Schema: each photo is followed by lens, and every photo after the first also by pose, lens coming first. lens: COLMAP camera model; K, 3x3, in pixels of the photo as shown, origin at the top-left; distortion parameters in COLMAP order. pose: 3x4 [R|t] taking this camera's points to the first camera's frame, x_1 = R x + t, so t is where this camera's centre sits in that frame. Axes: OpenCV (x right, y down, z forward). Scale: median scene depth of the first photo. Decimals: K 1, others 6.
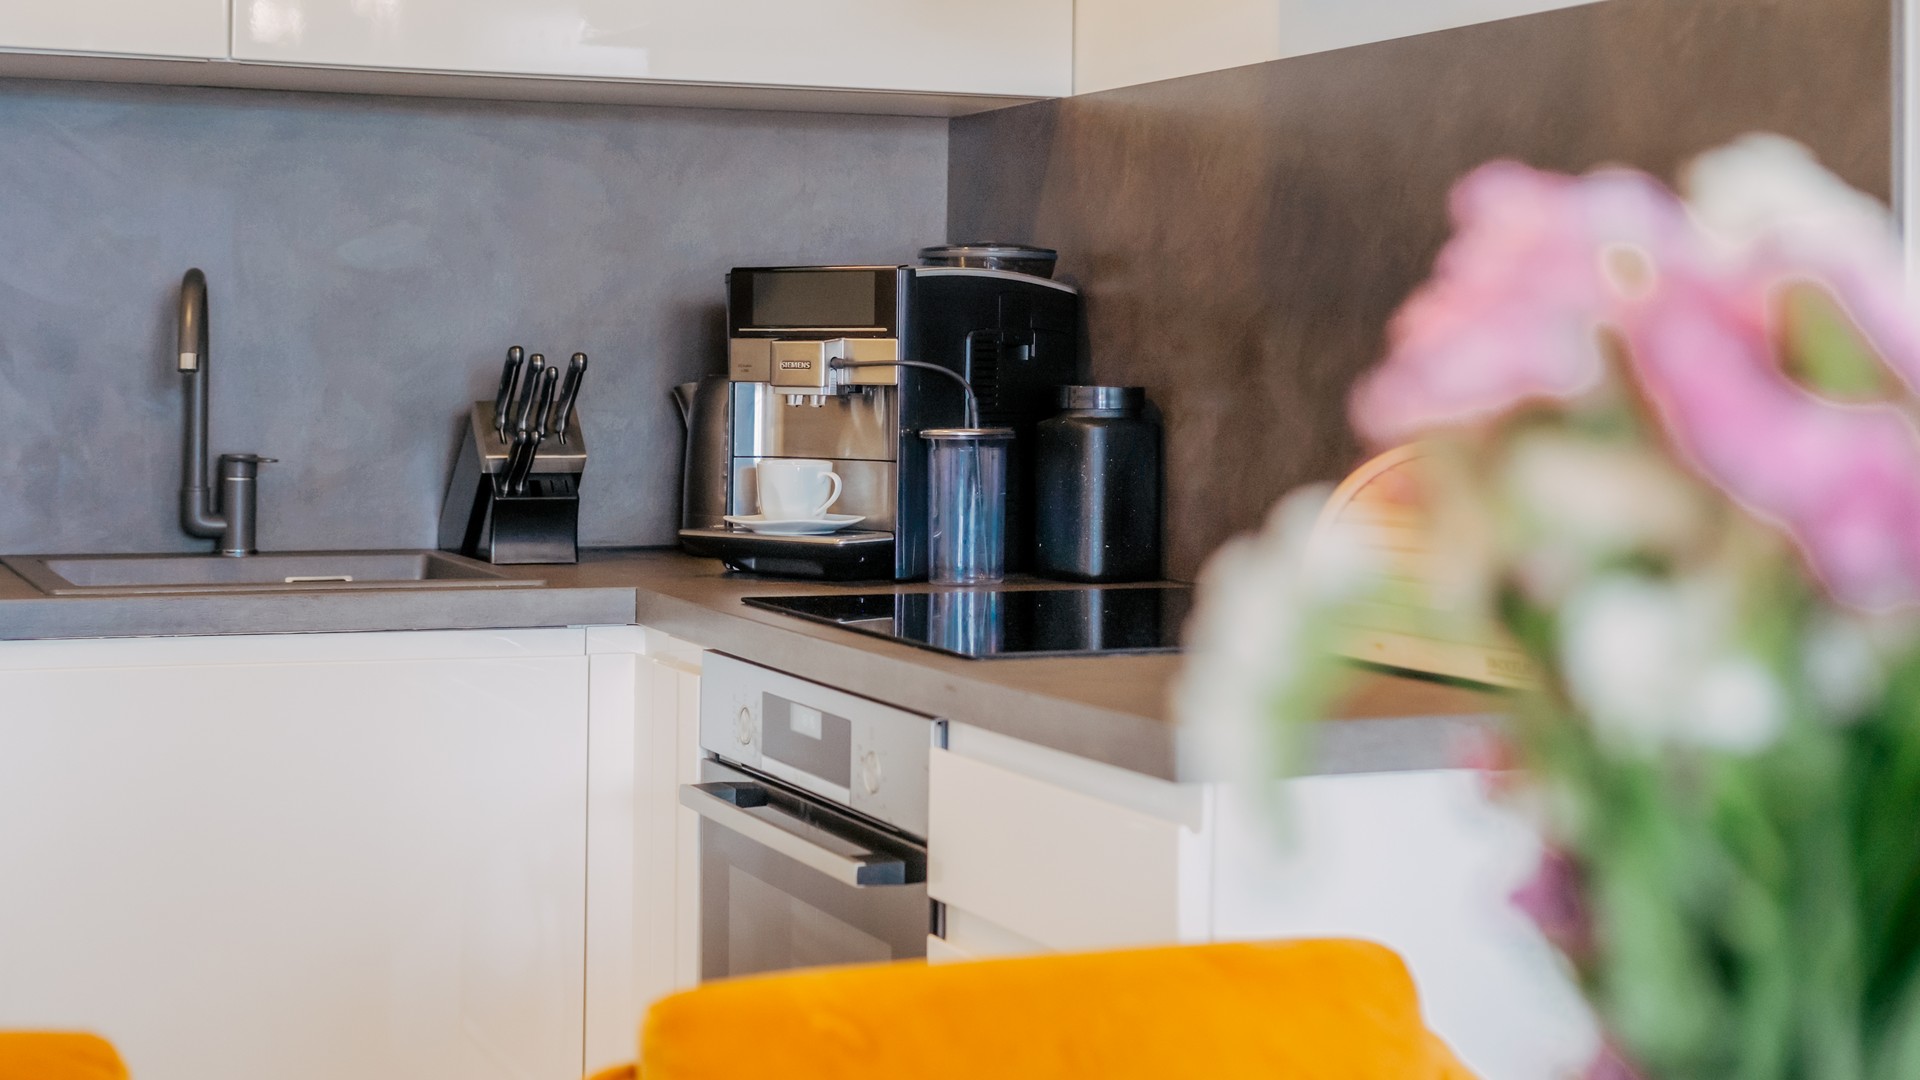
lens RADIAL K [[2994.5, 0, 960.4], [0, 2994.5, 251.5], [0, 0, 1]] dist [0.004046, 0.073227]
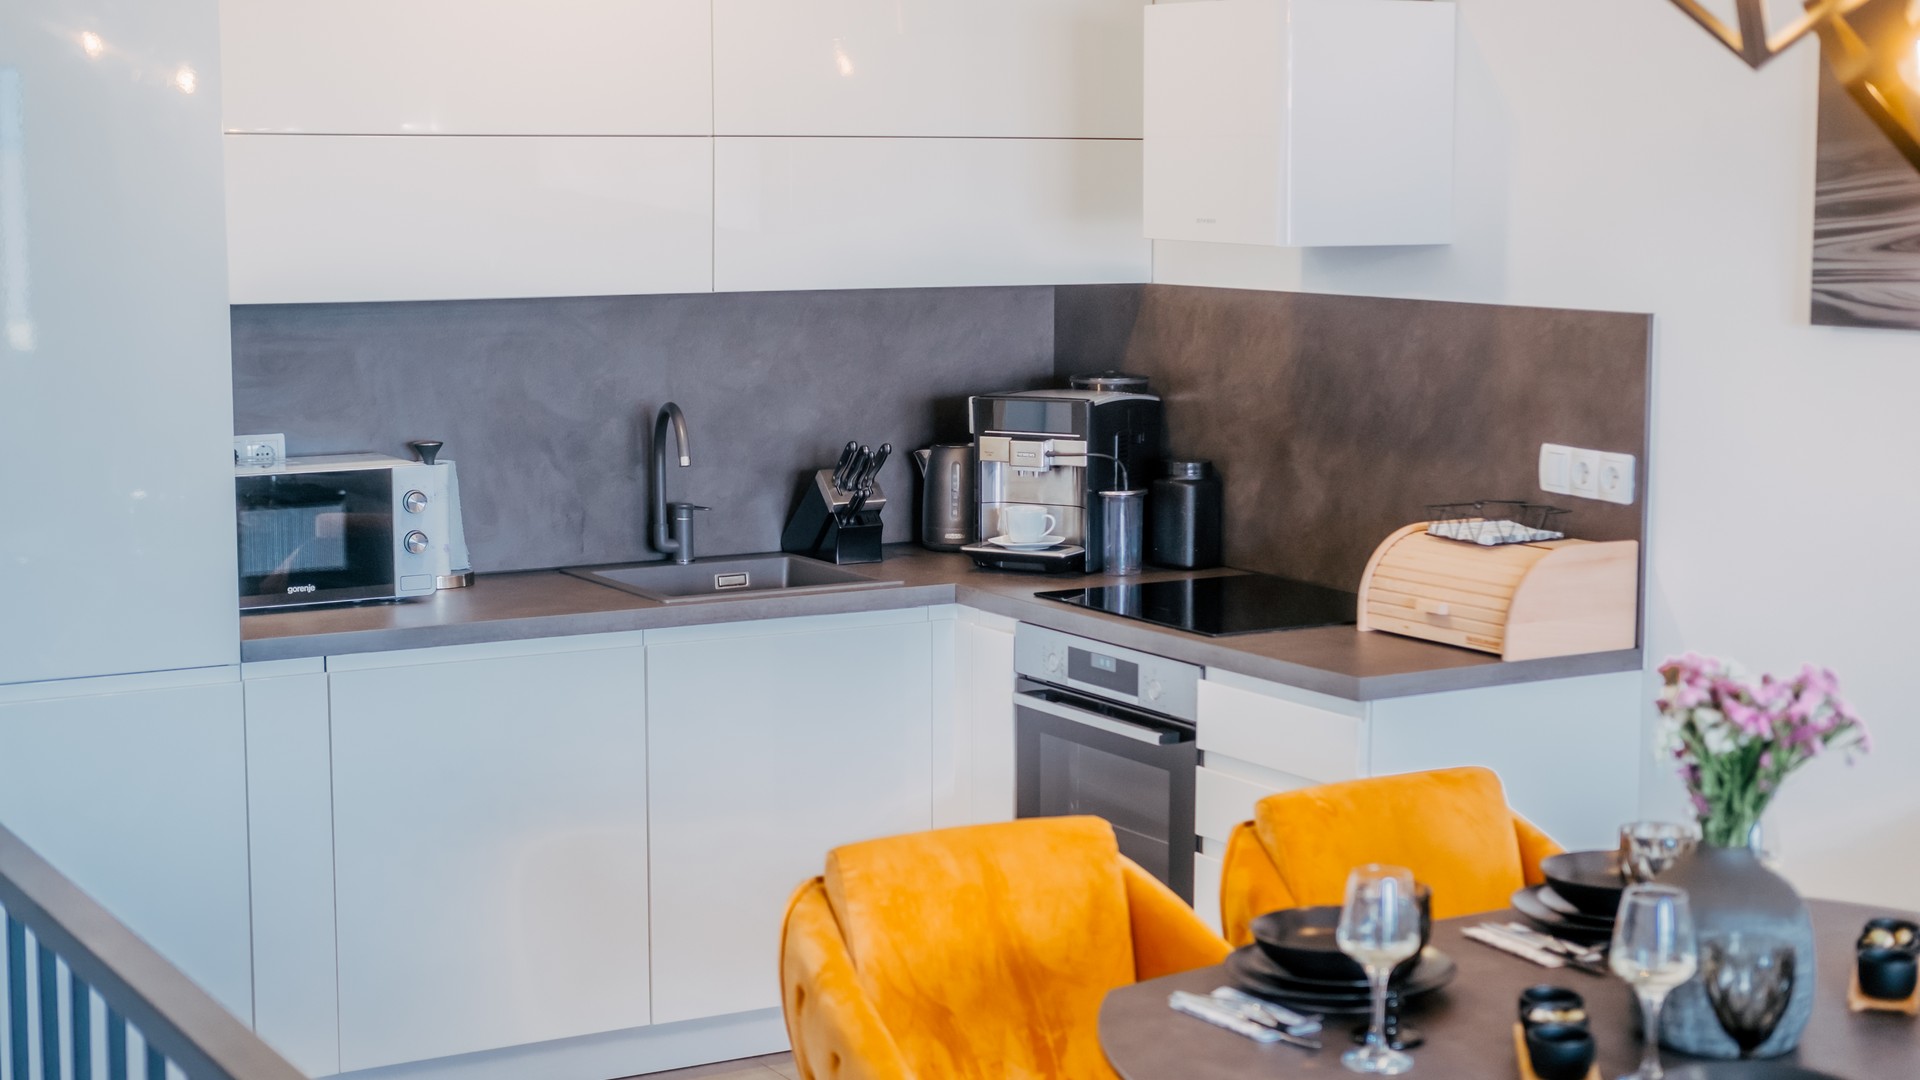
lens RADIAL K [[2955.2, 0, 1022.2], [0, 2955.2, 538.5], [0, 0, 1]] dist [-0.058443, 0.032502]
pose [[0.987741, -0.026668, 0.153805, -0.328445], [0.001719, 0.987098, 0.160109, -0.194784], [-0.156090, -0.157882, 0.975043, -0.729311]]
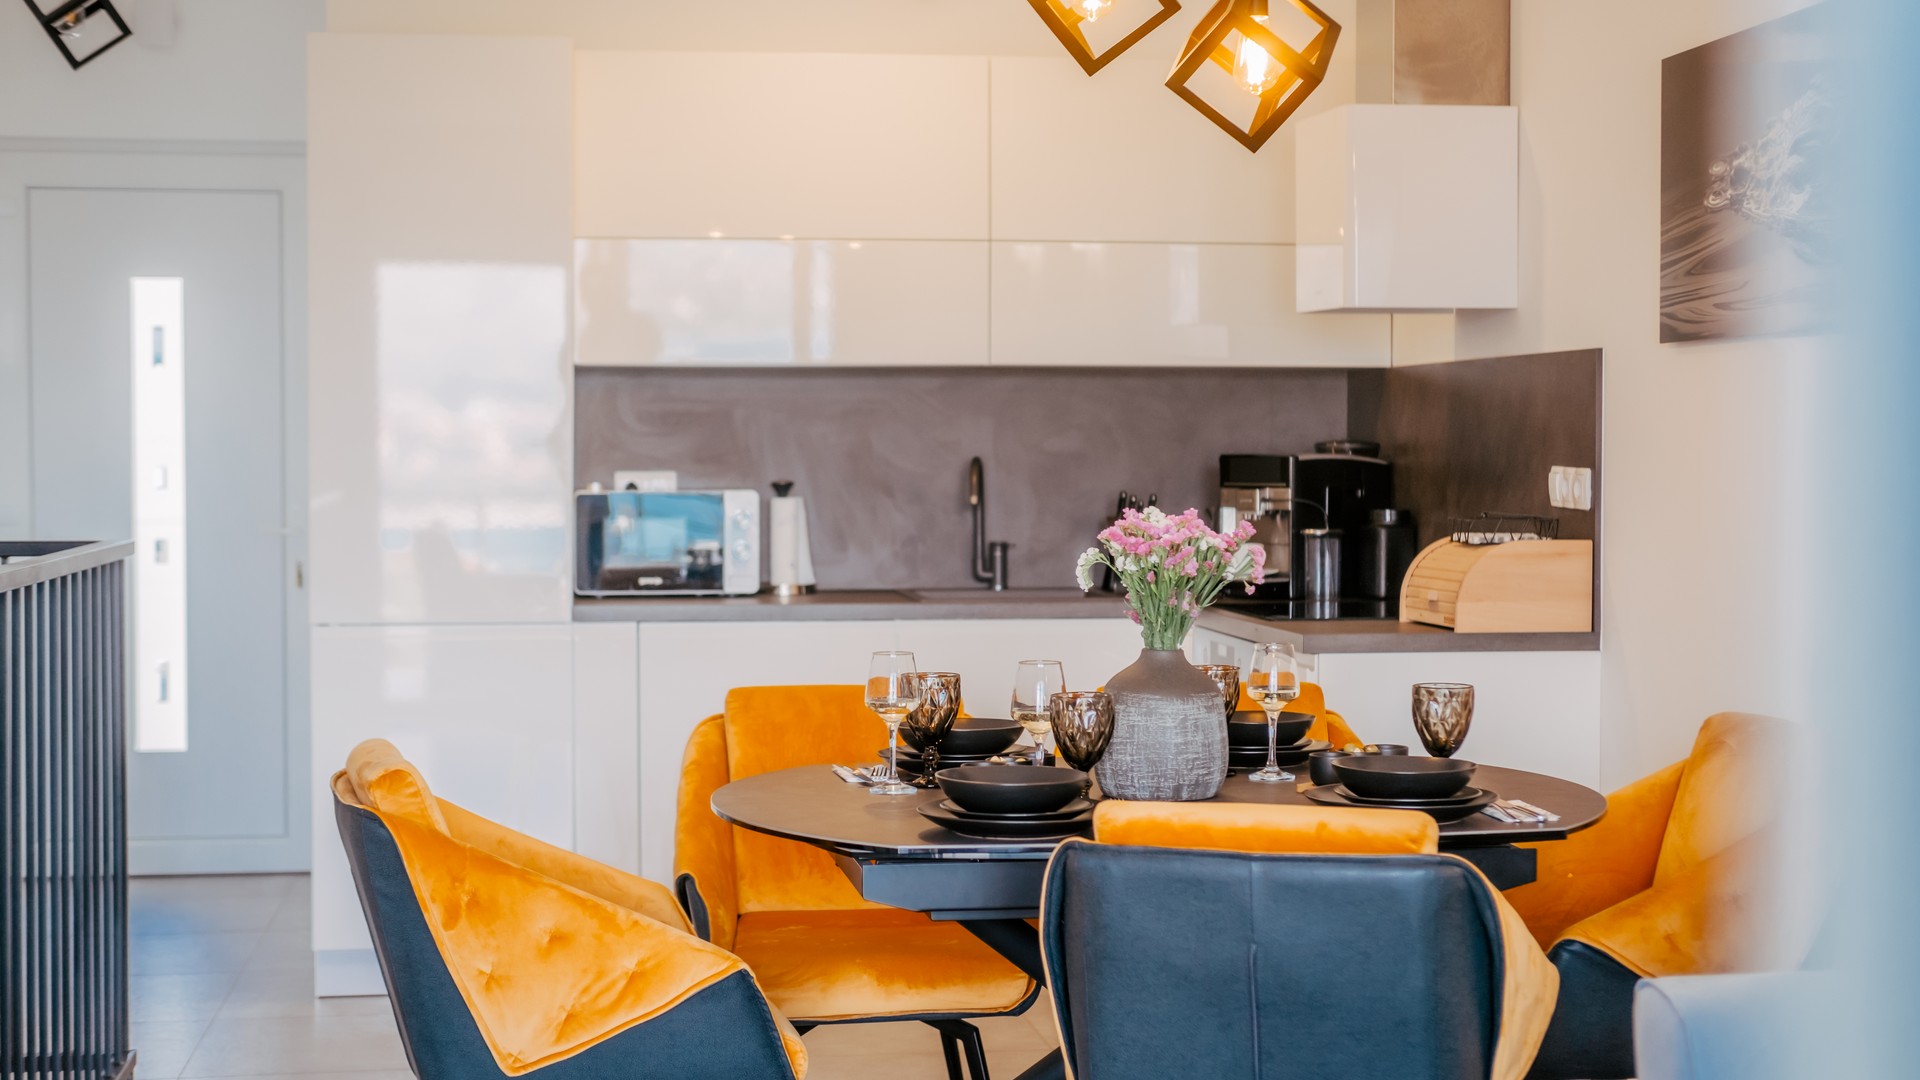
lens RADIAL K [[3039.4, 0, 1024.3], [0, 3039.4, 517.2], [0, 0, 1]] dist [-0.247260, 1.780587]
pose [[0.972028, -0.002986, -0.234845, 0.301385], [0.016892, 0.998219, 0.057223, -0.077523], [0.234255, -0.059589, 0.970347, -1.155268]]
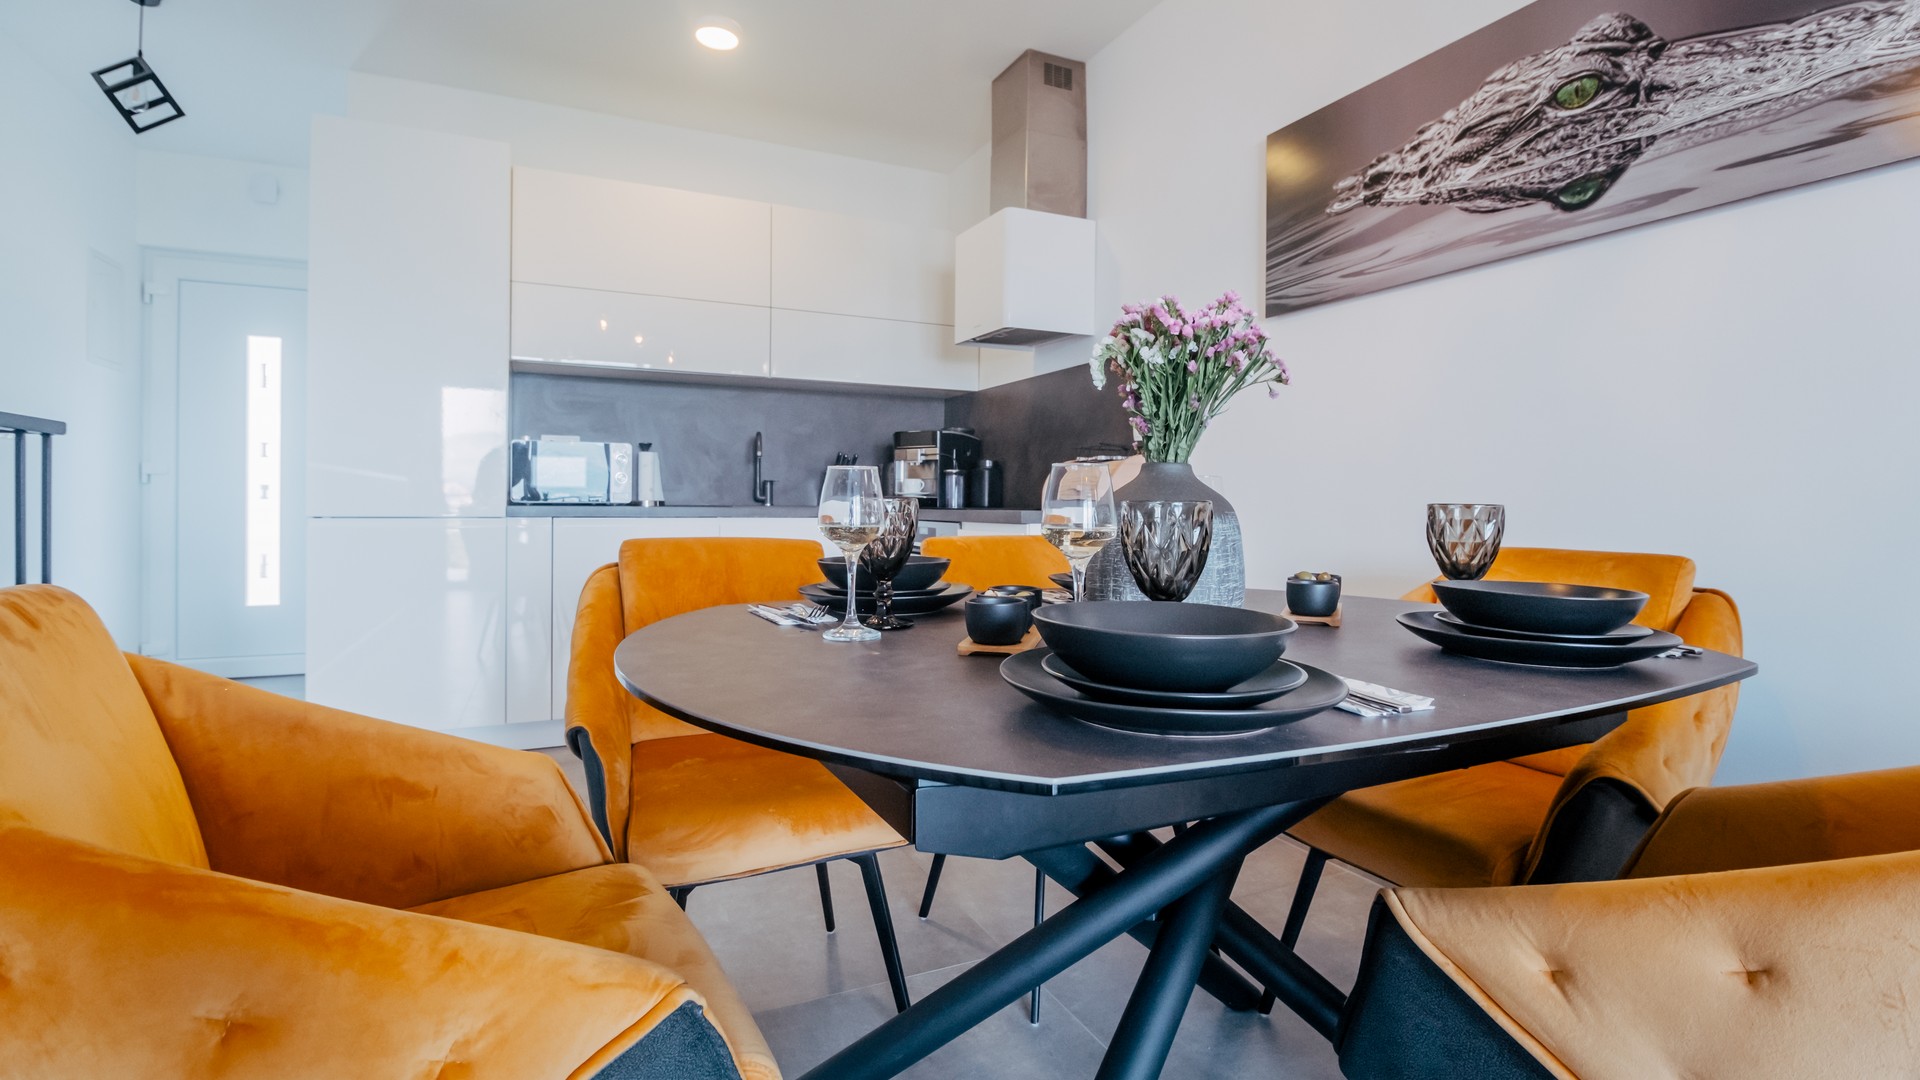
lens RADIAL K [[877.3, 0, 958.4], [0, 877.3, 510.3], [0, 0, 1]] dist [-0.002552, -0.009155]
pose [[0.998689, -0.001343, 0.051164, -0.053183], [-0.000815, 0.999111, 0.042141, 0.062241], [-0.051175, -0.042127, 0.997801, -0.176632]]
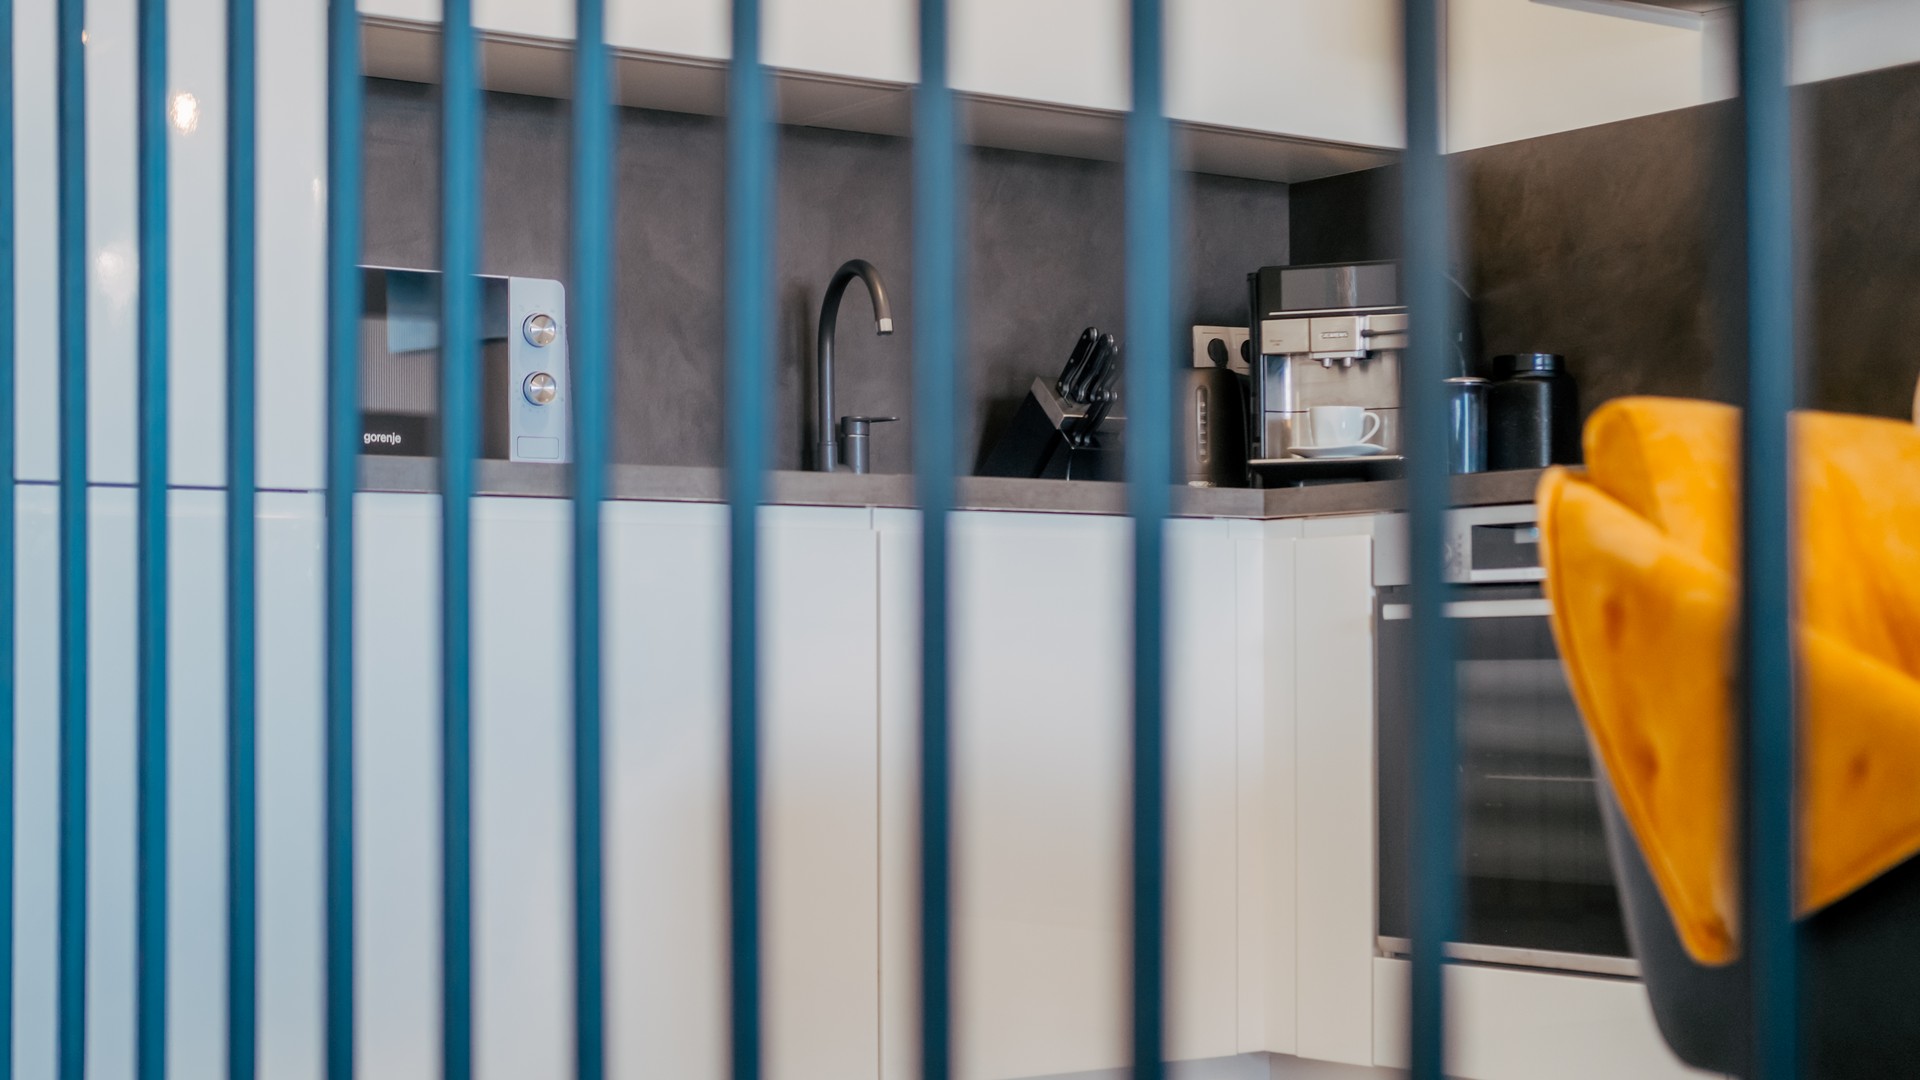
lens RADIAL K [[3039.4, 0, 1024.3], [0, 3039.4, 517.2], [0, 0, 1]] dist [-0.247260, 1.780587]
pose [[0.966710, -0.006165, 0.255800, -0.526305], [0.010255, 0.999840, -0.014658, 0.136226], [-0.255669, 0.016793, 0.966618, -0.253406]]
